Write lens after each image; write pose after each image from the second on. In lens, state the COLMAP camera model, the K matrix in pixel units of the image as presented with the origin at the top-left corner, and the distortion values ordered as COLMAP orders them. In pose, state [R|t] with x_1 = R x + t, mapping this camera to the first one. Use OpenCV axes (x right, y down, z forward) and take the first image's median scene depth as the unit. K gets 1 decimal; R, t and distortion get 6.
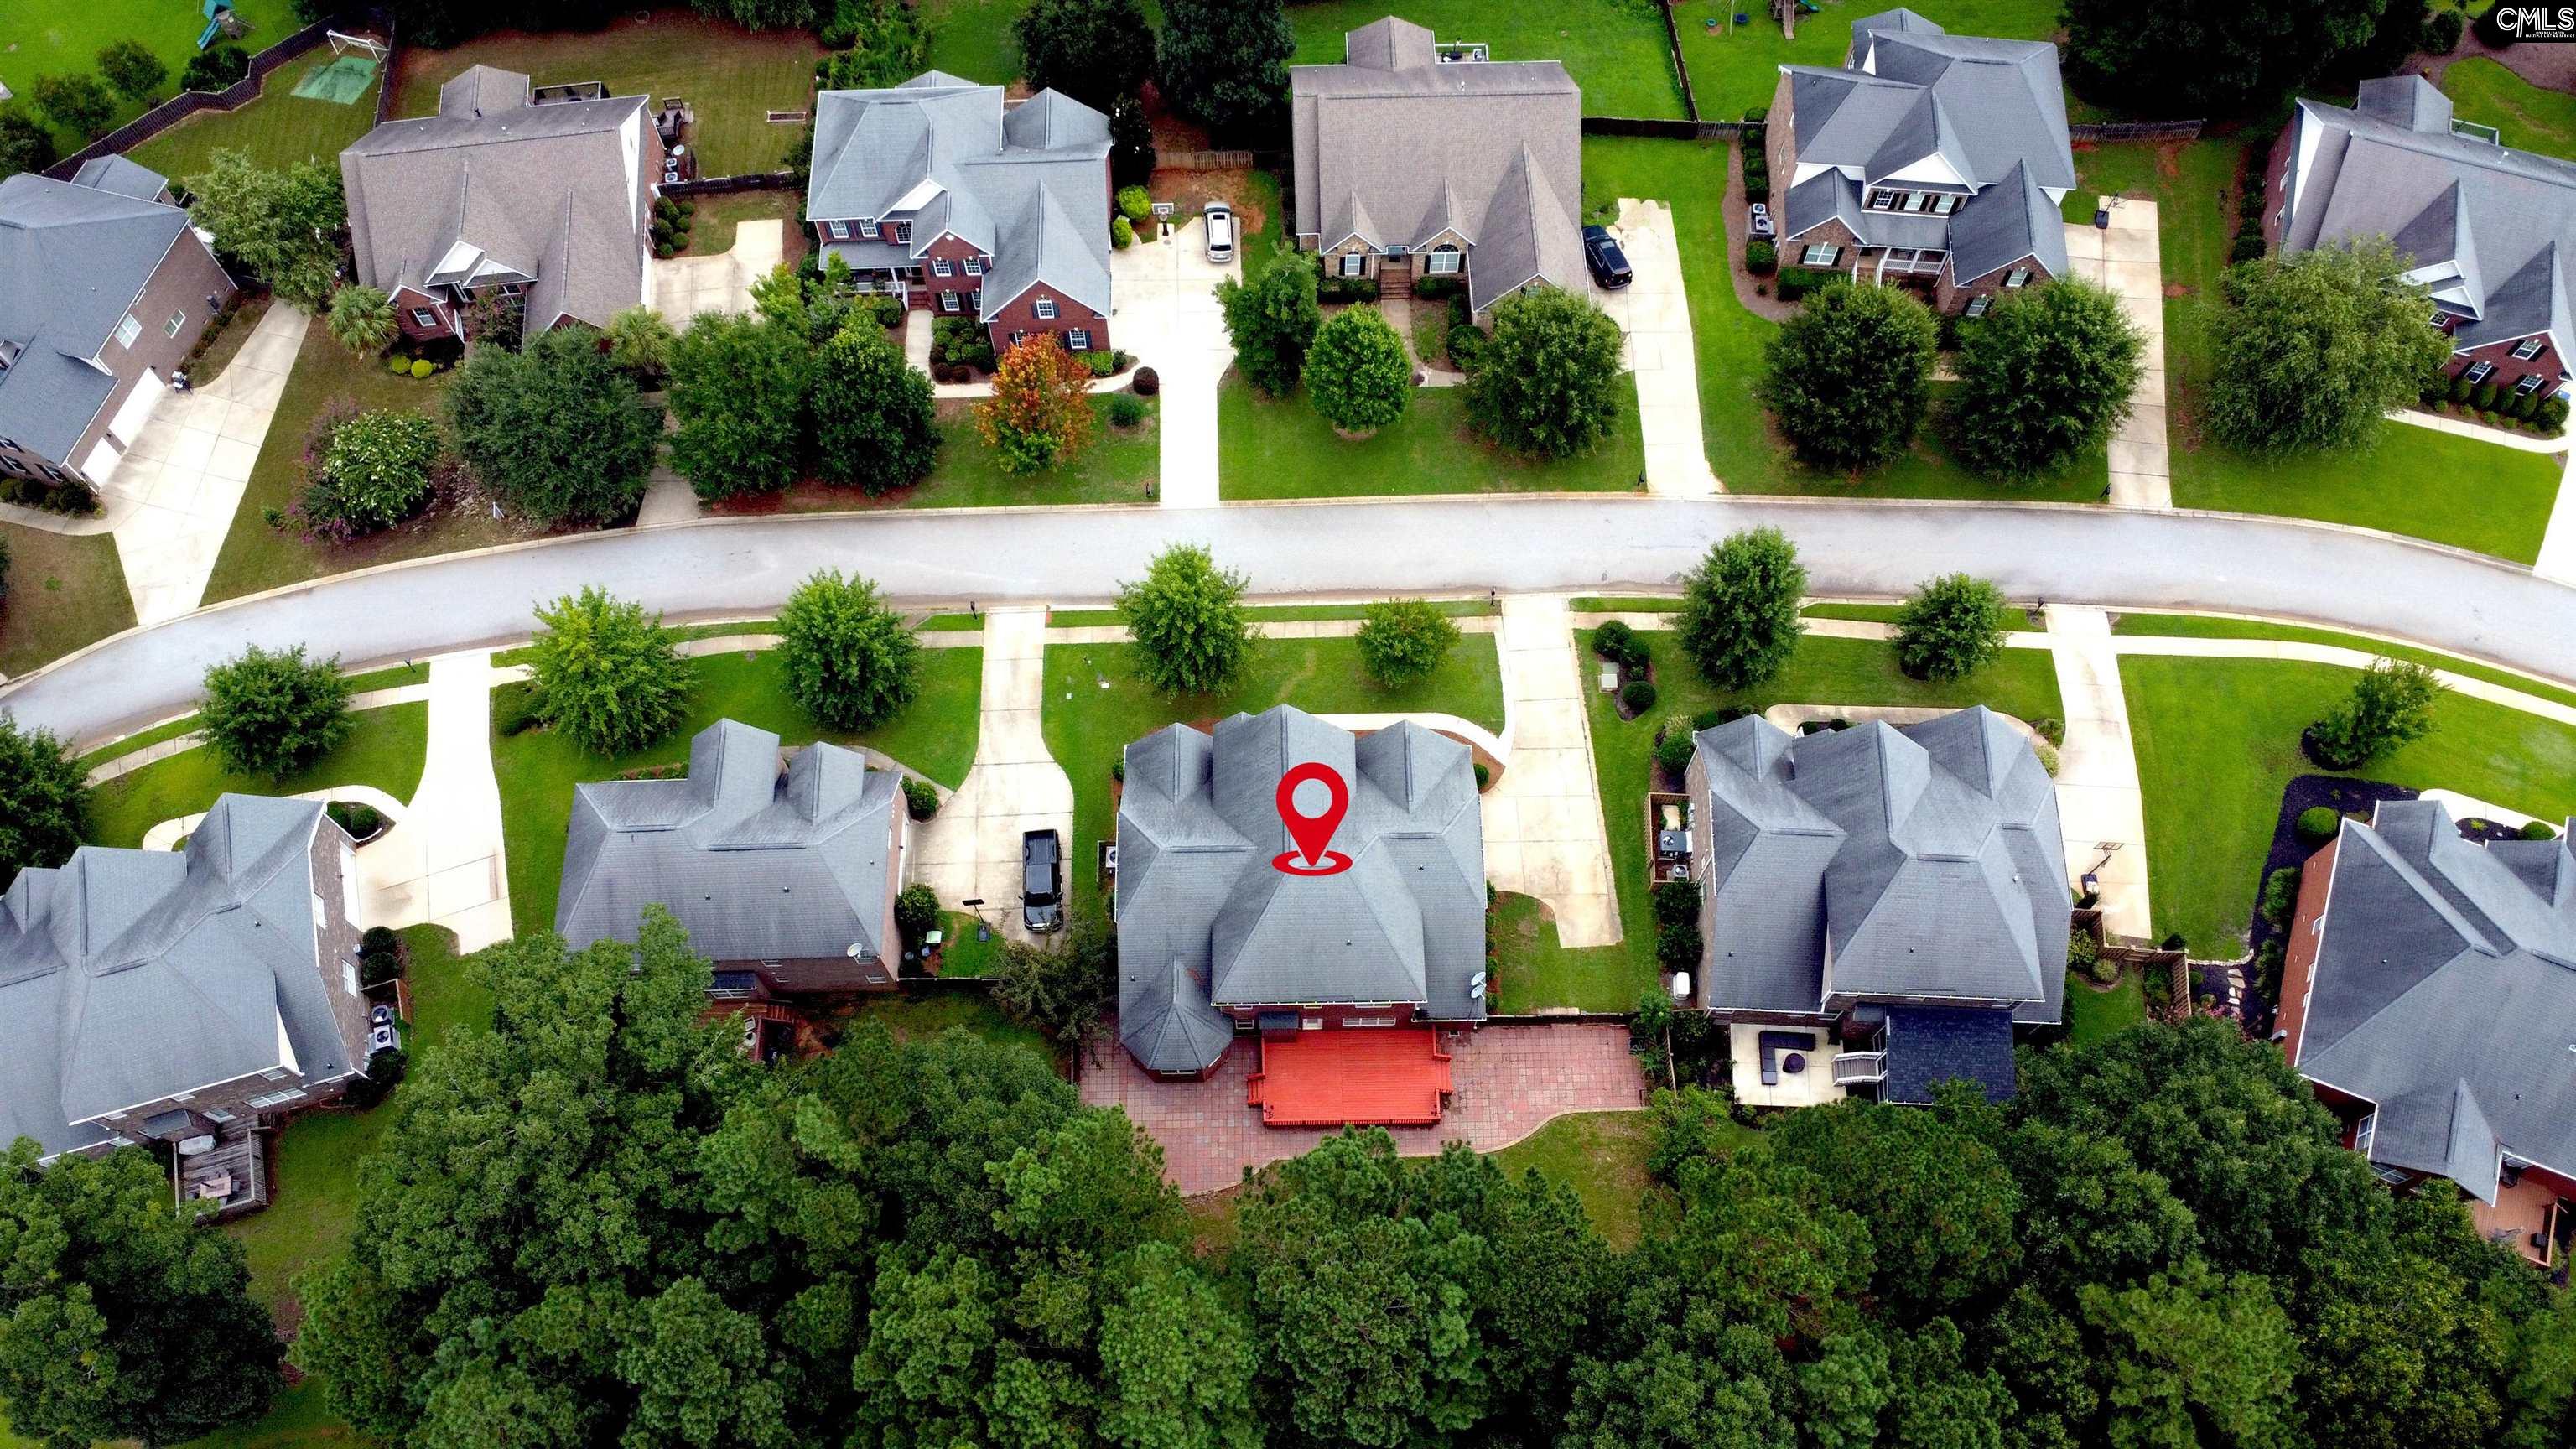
lens RADIAL K [[1866.5, 0, 1288.0], [0, 1866.5, 724.5], [0, 0, 1]] dist [-0.028572, -0.003666]
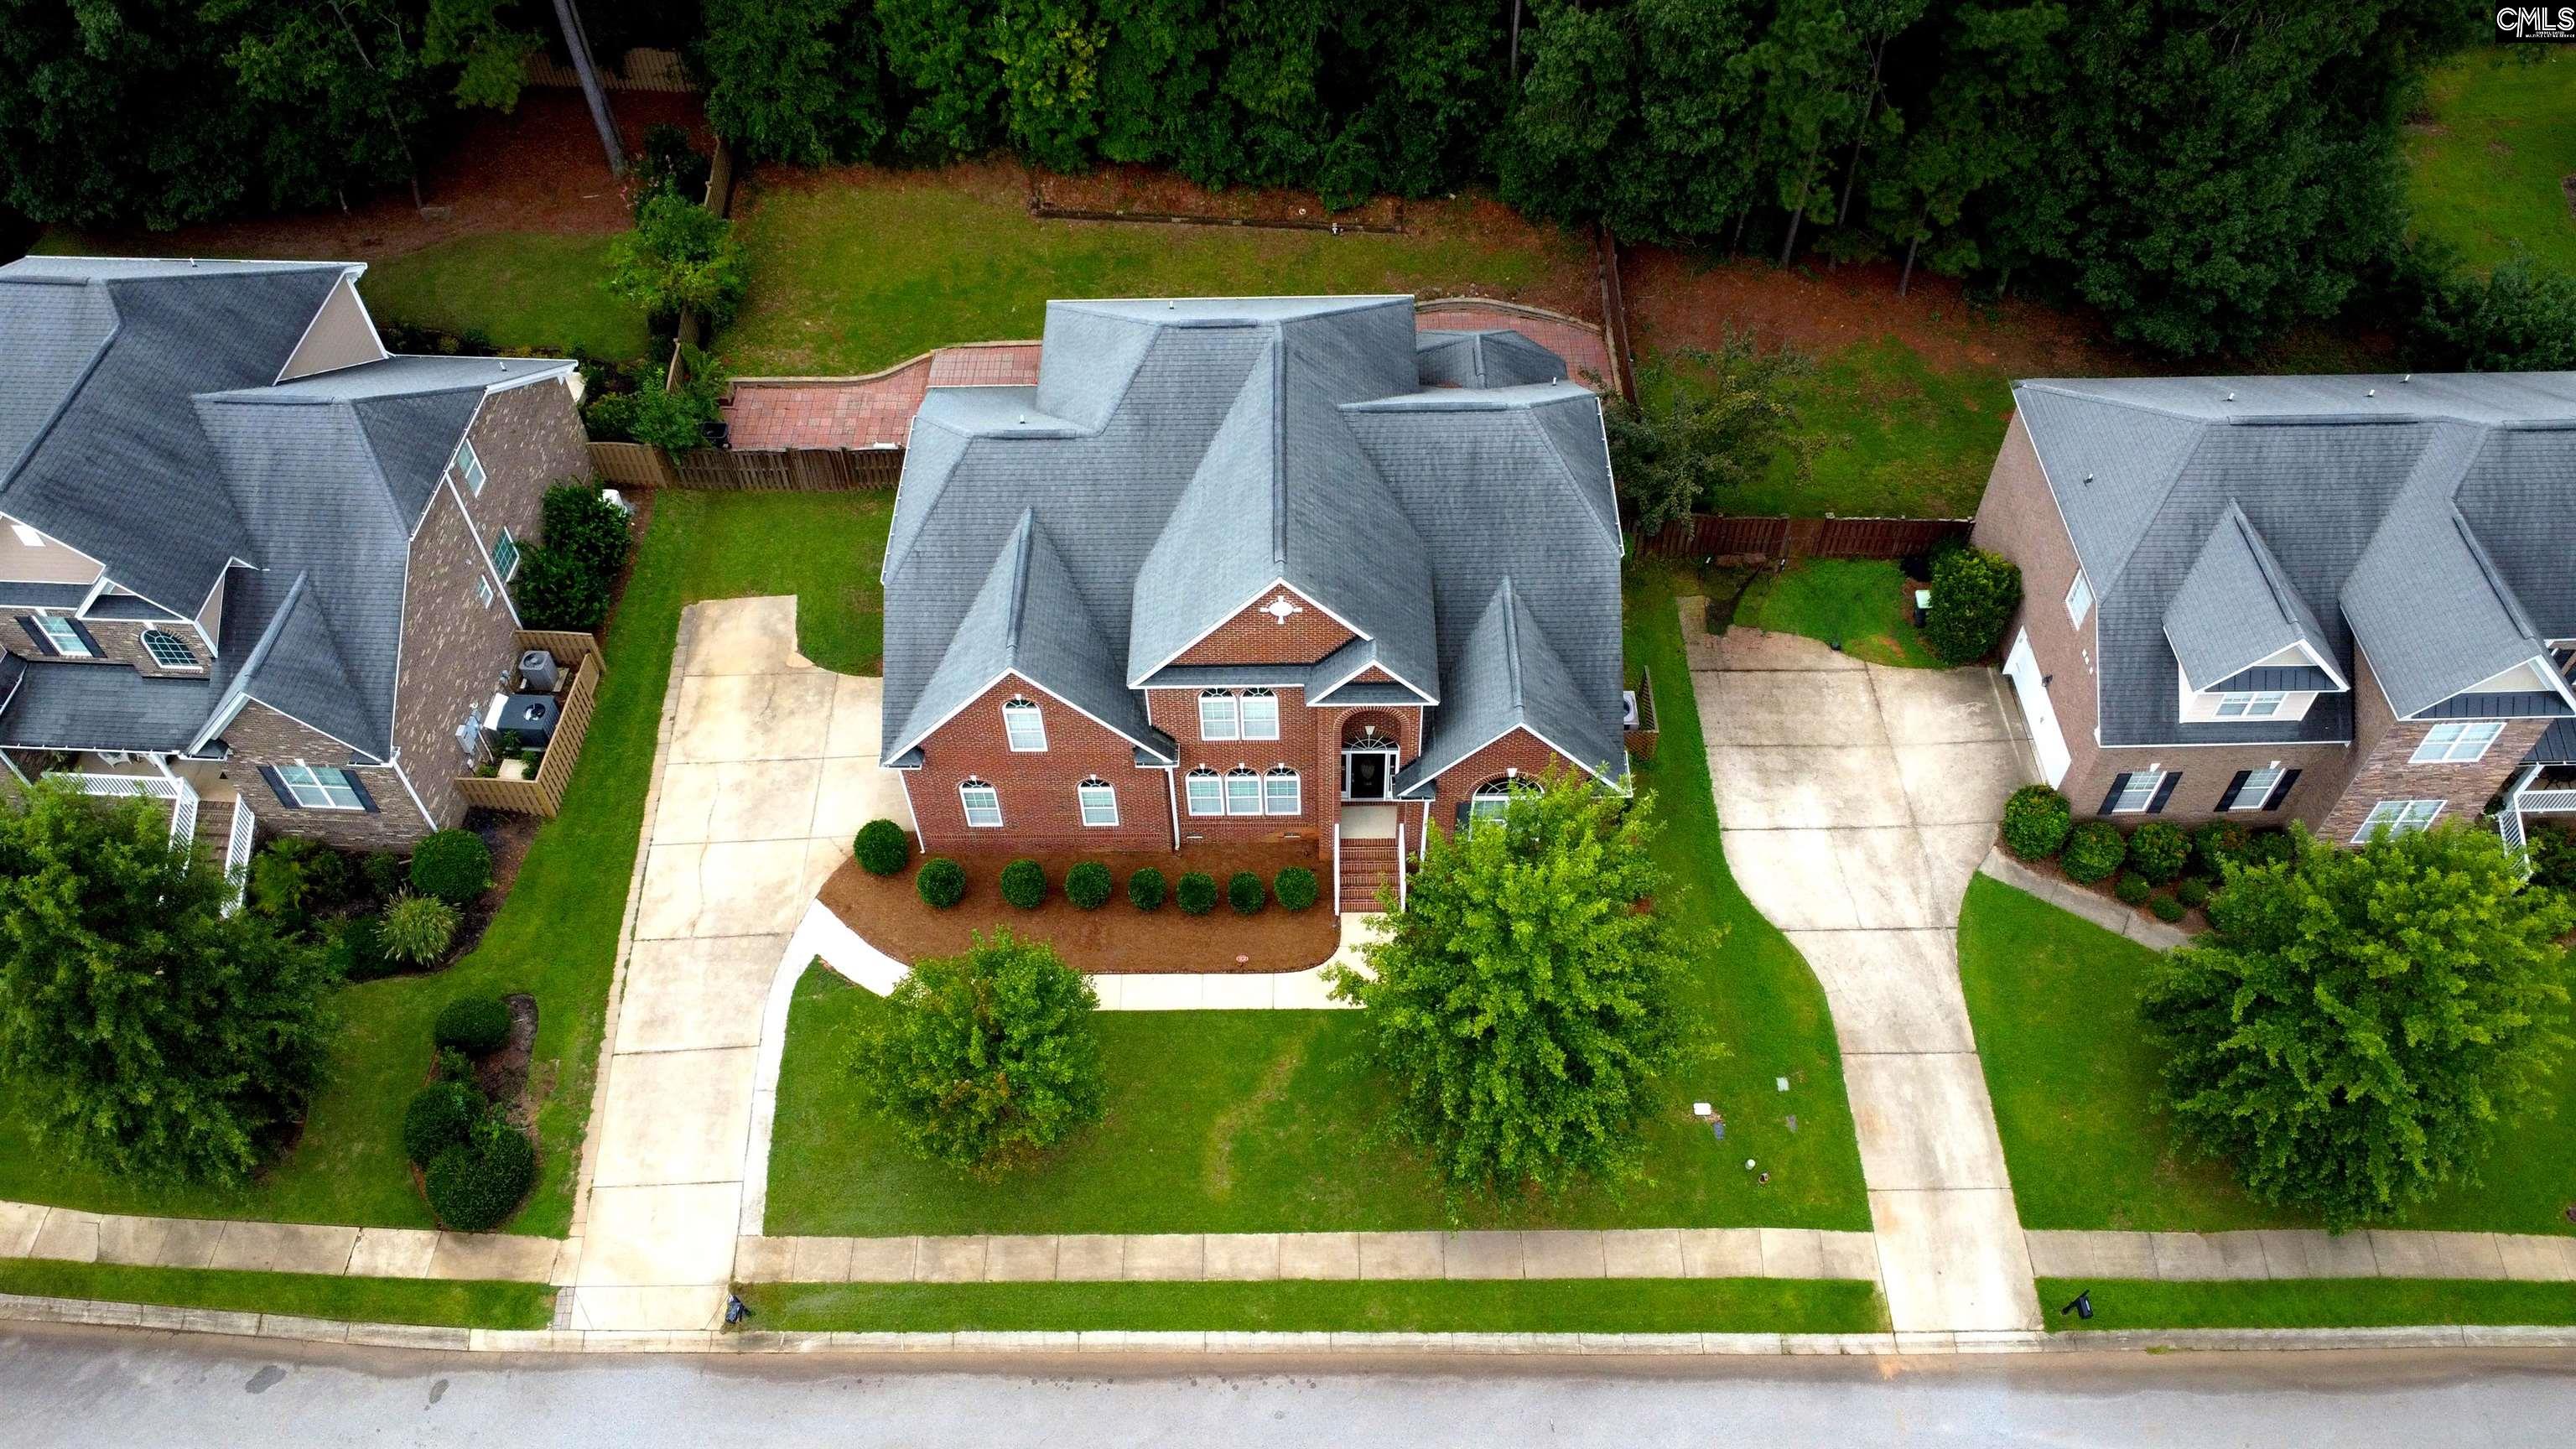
lens RADIAL K [[1866.5, 0, 1288.0], [0, 1866.5, 724.5], [0, 0, 1]] dist [-0.028572, -0.003666]
pose [[-0.999796, -0.002666, 0.019999, -0.011219], [0.019249, -0.423014, 0.905919, -0.366542], [0.006044, 0.906119, 0.422979, 0.730520]]
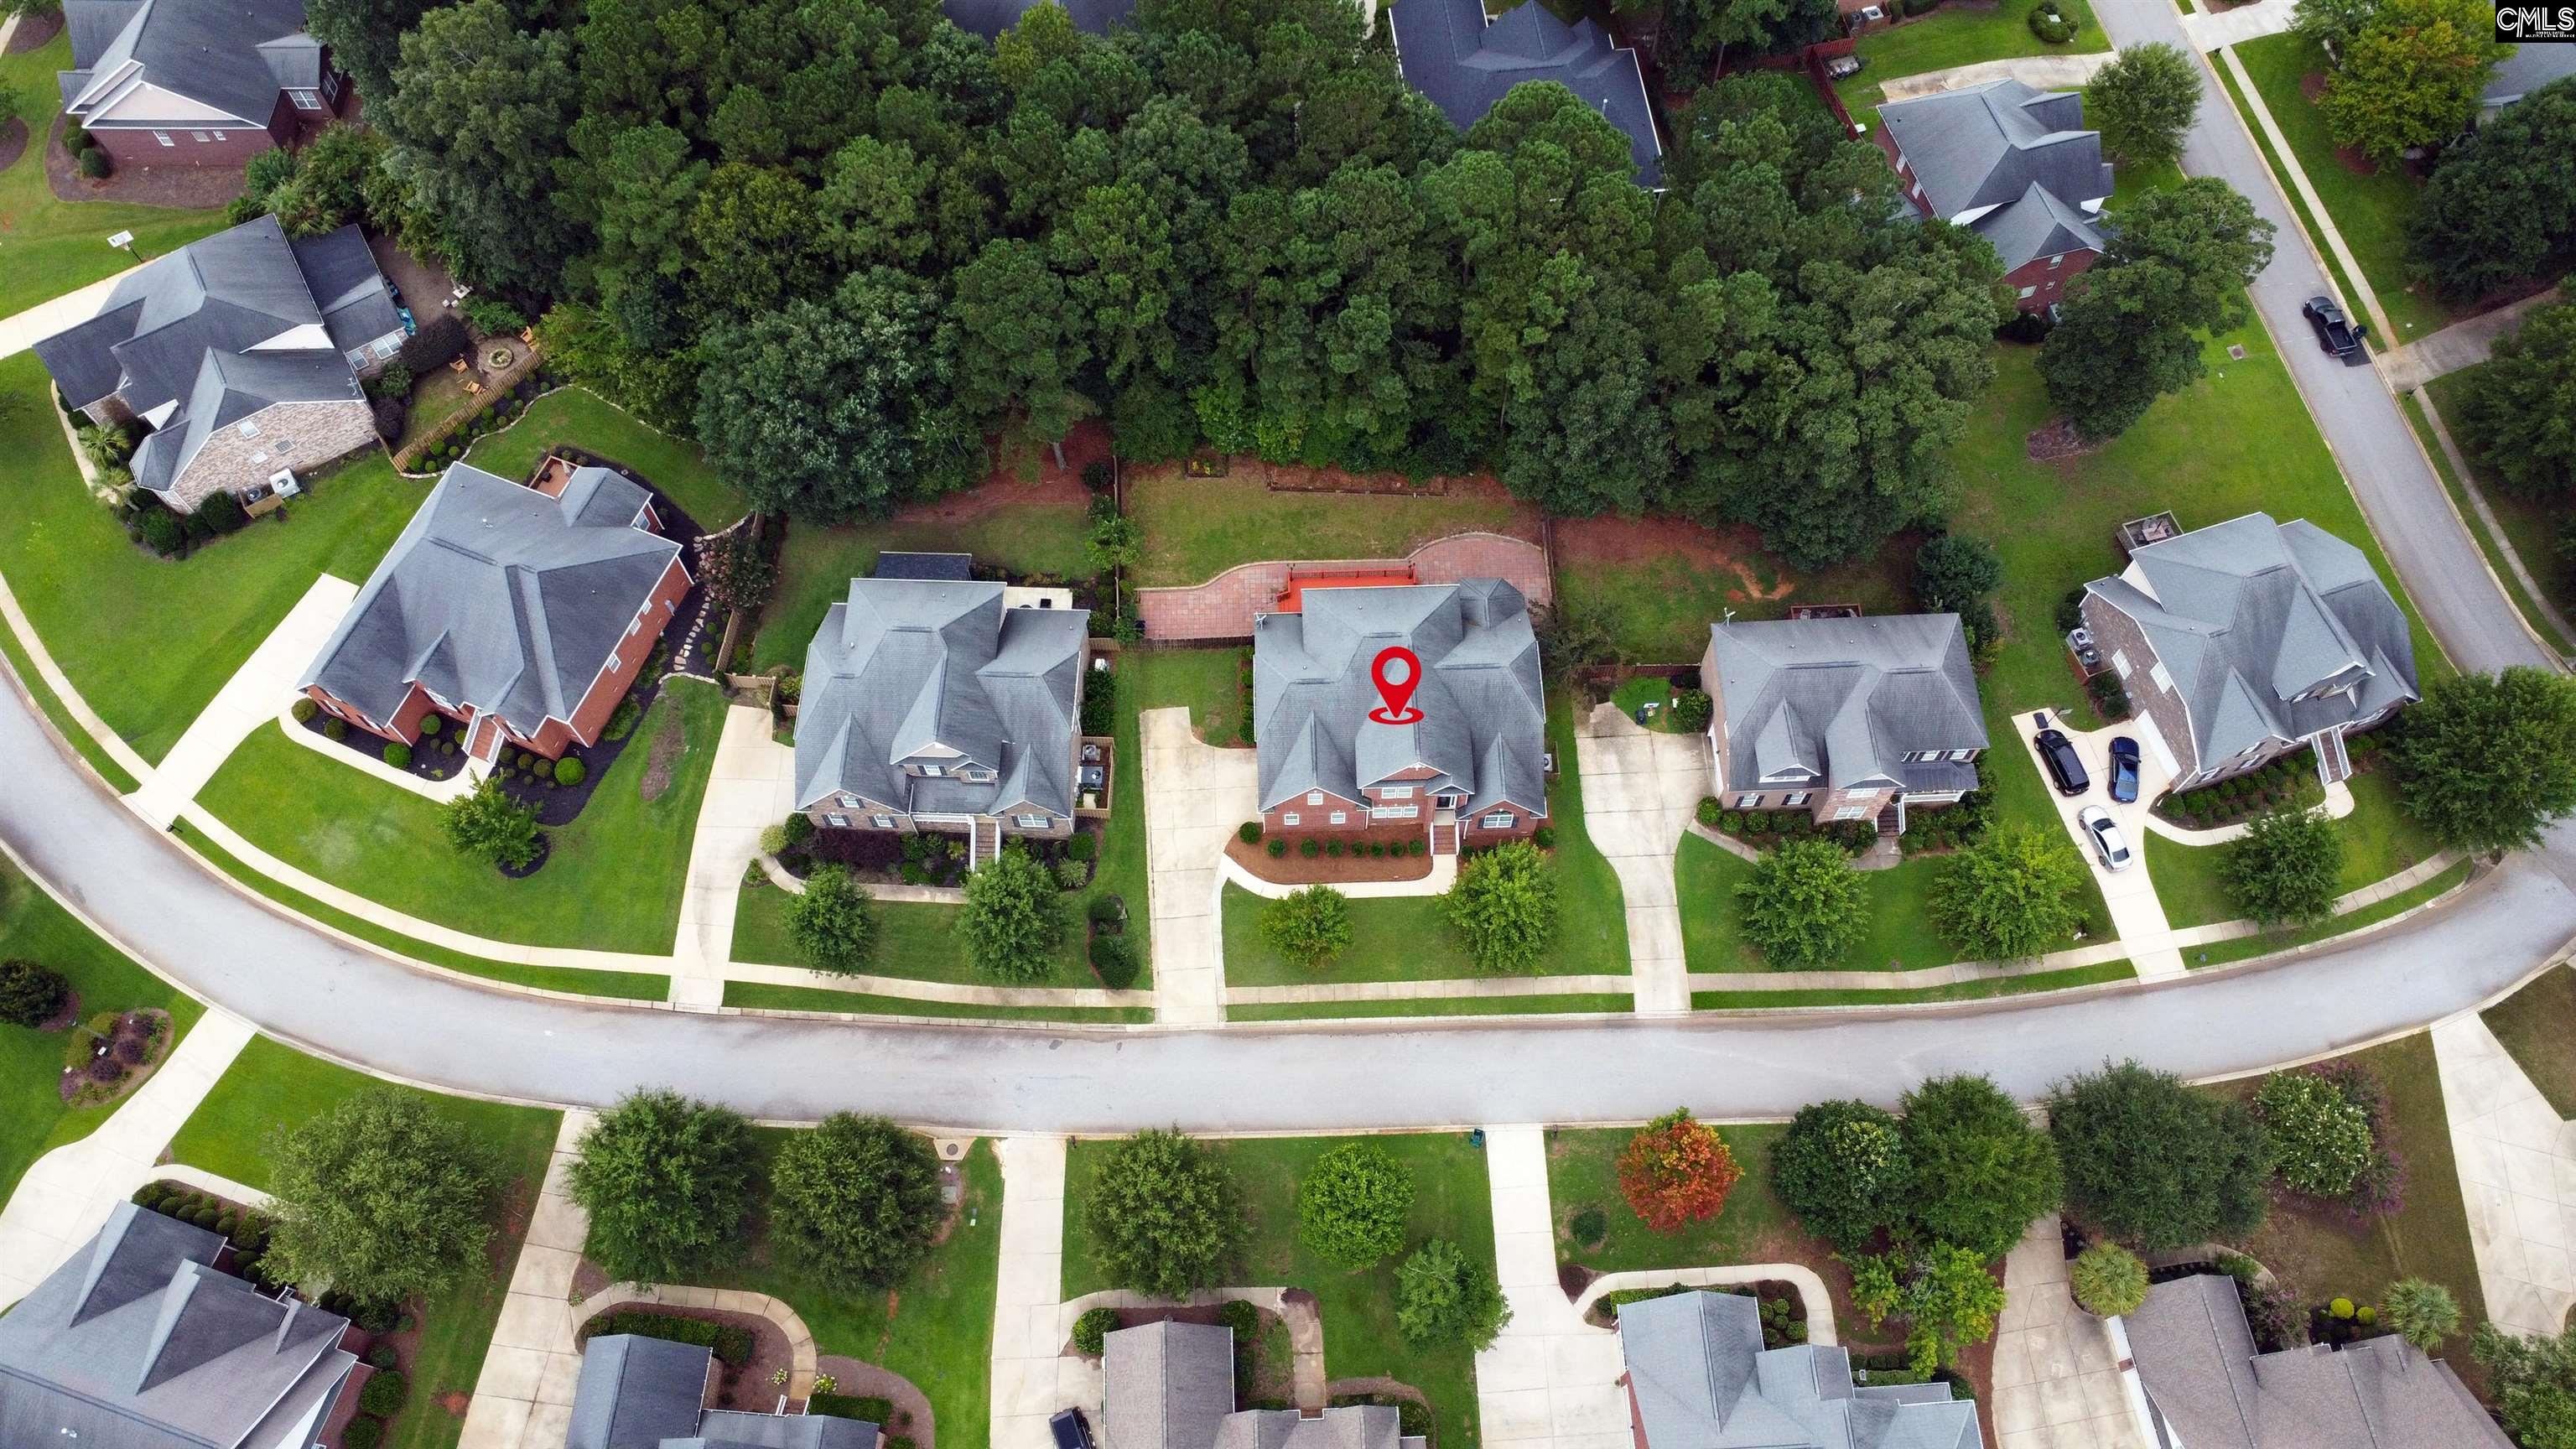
lens RADIAL K [[1866.5, 0, 1288.0], [0, 1866.5, 724.5], [0, 0, 1]] dist [-0.028572, -0.003666]
pose [[-0.999872, 0.015375, 0.004388, 0.066411], [-0.006000, -0.615165, 0.788375, -0.823897], [0.014821, 0.788248, 0.615179, 0.201065]]
